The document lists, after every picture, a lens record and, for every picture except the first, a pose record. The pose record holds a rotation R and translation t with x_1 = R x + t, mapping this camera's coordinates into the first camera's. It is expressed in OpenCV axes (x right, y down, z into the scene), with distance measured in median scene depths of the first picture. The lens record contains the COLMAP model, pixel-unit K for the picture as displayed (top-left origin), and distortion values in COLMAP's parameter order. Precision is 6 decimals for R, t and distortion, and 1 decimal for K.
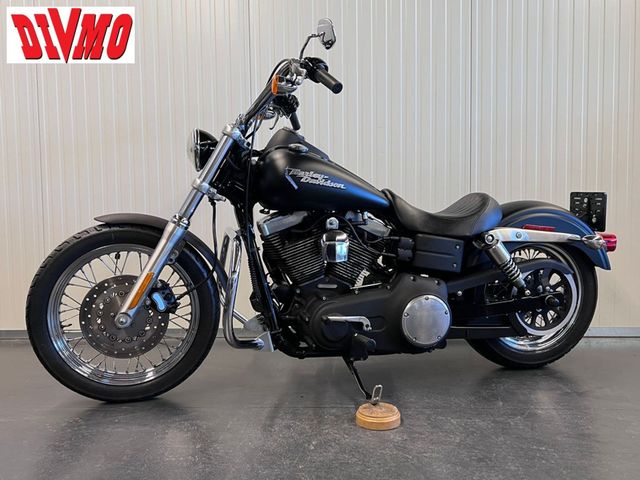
lens RADIAL K [[560.0, 0, 317.2], [0, 560.0, 232.0], [0, 0, 1]] dist [-0.022402, -0.000656]
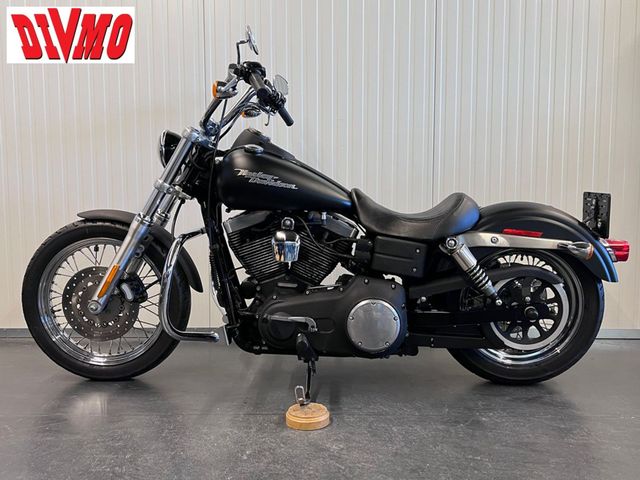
lens RADIAL K [[592.5, 0, 317.9], [0, 592.5, 236.4], [0, 0, 1]] dist [-0.025033, 0.000000]
pose [[0.968442, 0.031429, -0.247248, 0.343919], [-0.021712, 0.998885, 0.041927, -0.038089], [0.248290, -0.035236, 0.968045, -0.018198]]
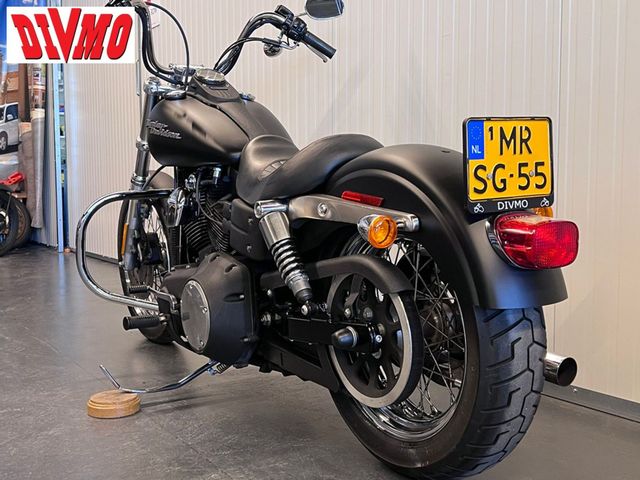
lens RADIAL K [[755.5, 0, 318.9], [0, 755.5, 240.0], [0, 0, 1]] dist [0.014467, 0.000000]
pose [[0.327690, 0.078897, -0.941485, 1.149542], [-0.034192, 0.996845, 0.071635, -0.015227], [0.944166, 0.008717, 0.329354, 0.810114]]
